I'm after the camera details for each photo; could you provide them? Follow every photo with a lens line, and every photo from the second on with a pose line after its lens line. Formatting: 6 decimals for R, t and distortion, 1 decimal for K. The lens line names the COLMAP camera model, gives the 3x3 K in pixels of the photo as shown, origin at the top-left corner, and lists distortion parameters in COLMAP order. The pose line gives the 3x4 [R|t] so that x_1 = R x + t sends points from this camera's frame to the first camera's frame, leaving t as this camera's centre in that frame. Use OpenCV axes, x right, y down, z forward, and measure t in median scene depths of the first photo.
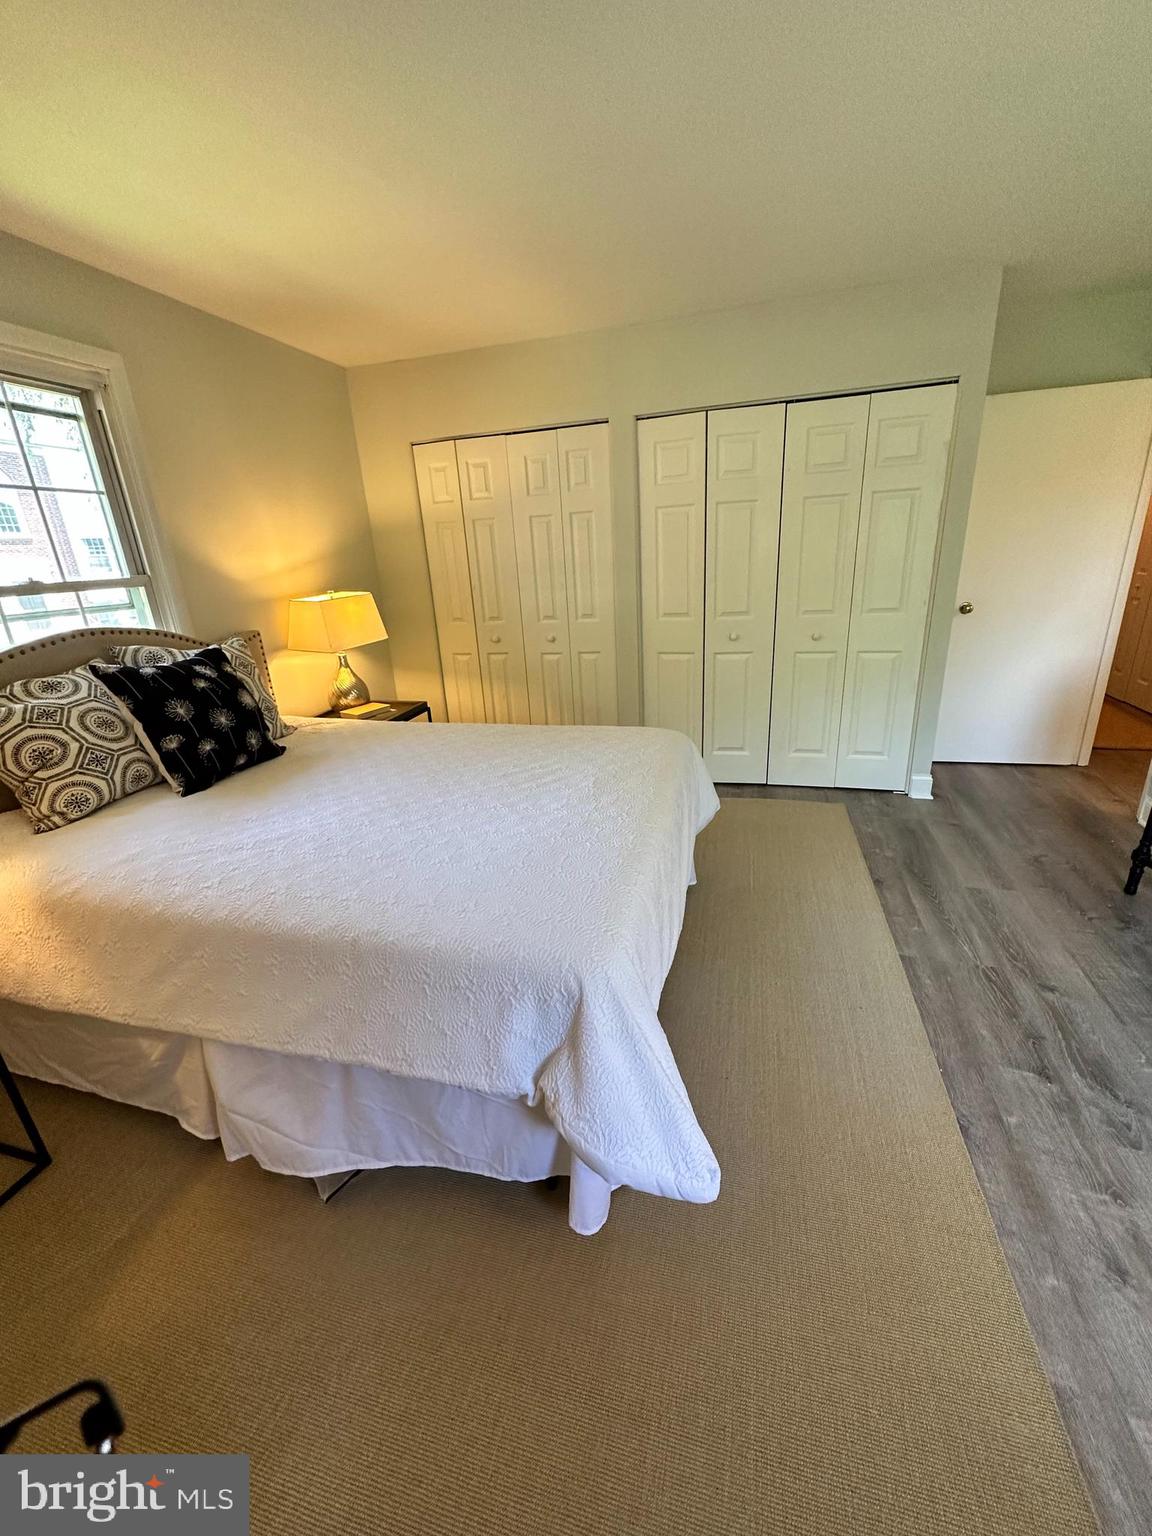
lens RADIAL K [[612.2, 0, 577.2], [0, 612.2, 766.0], [0, 0, 1]] dist [-0.002321, 0.000666]
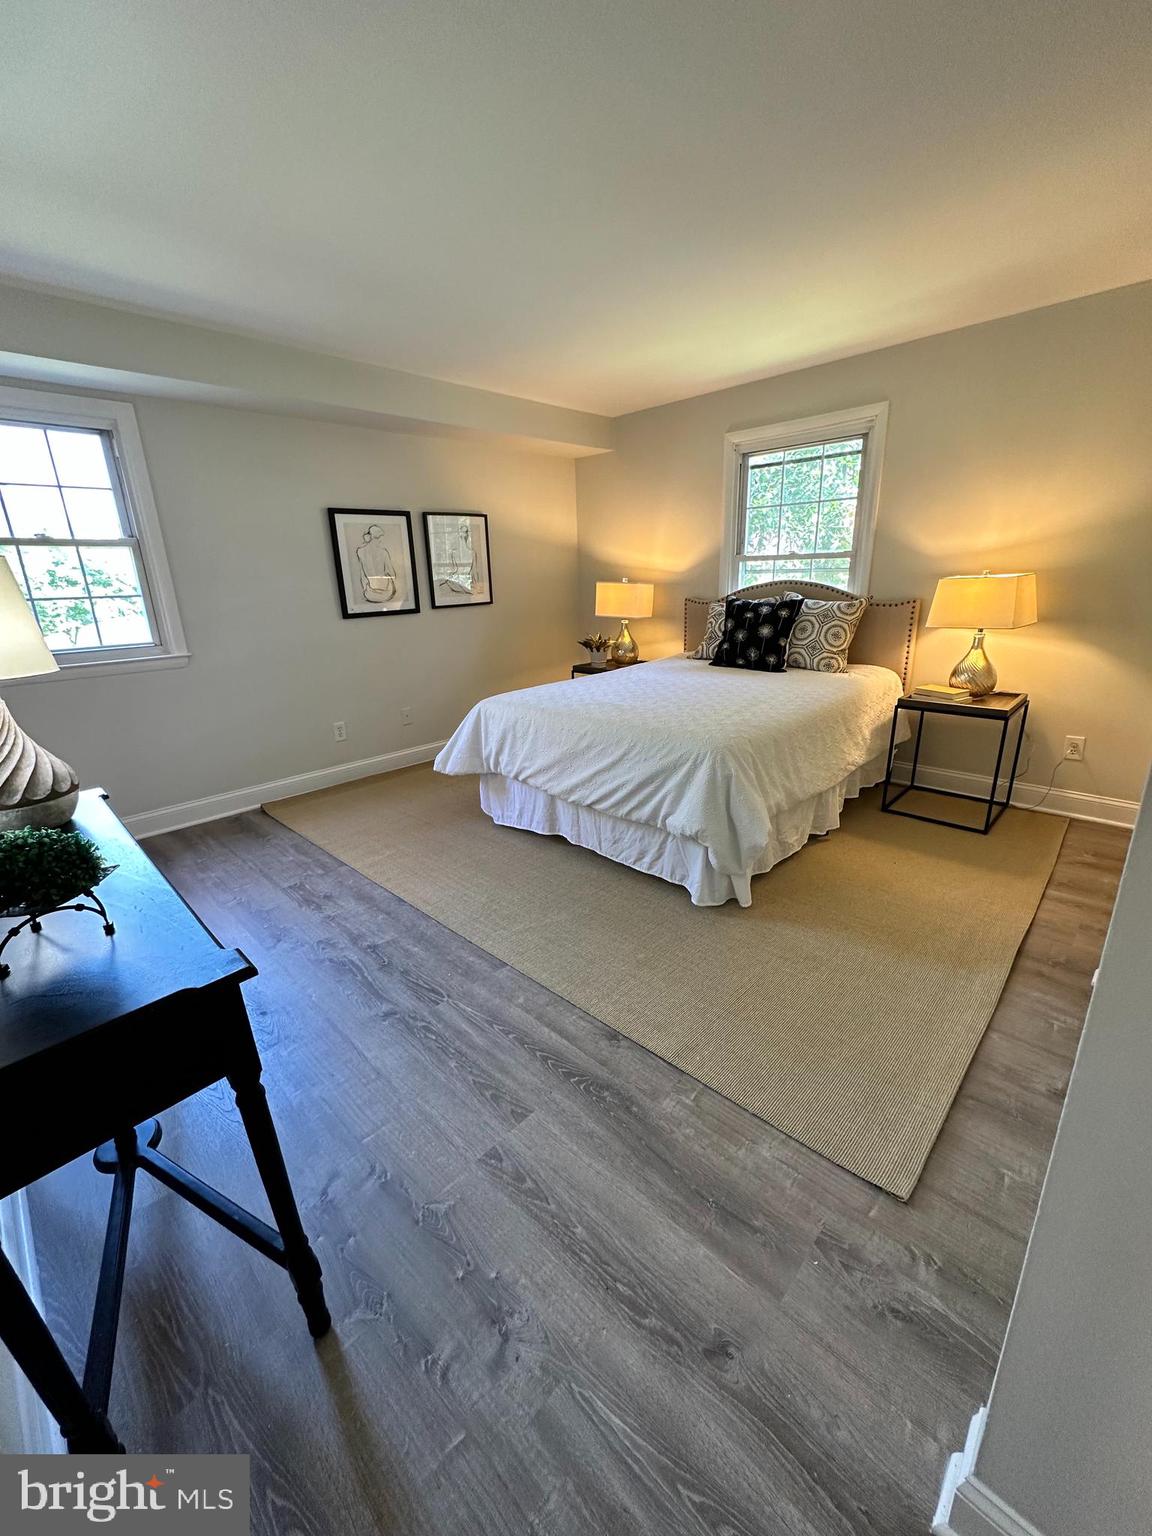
lens RADIAL K [[612.2, 0, 577.2], [0, 612.2, 766.0], [0, 0, 1]] dist [-0.002321, 0.000666]
pose [[-0.474623, 0.331452, -0.815397, 1.192548], [-0.240388, 0.842358, 0.482335, -0.487439], [0.846727, 0.424939, -0.320125, 1.287612]]
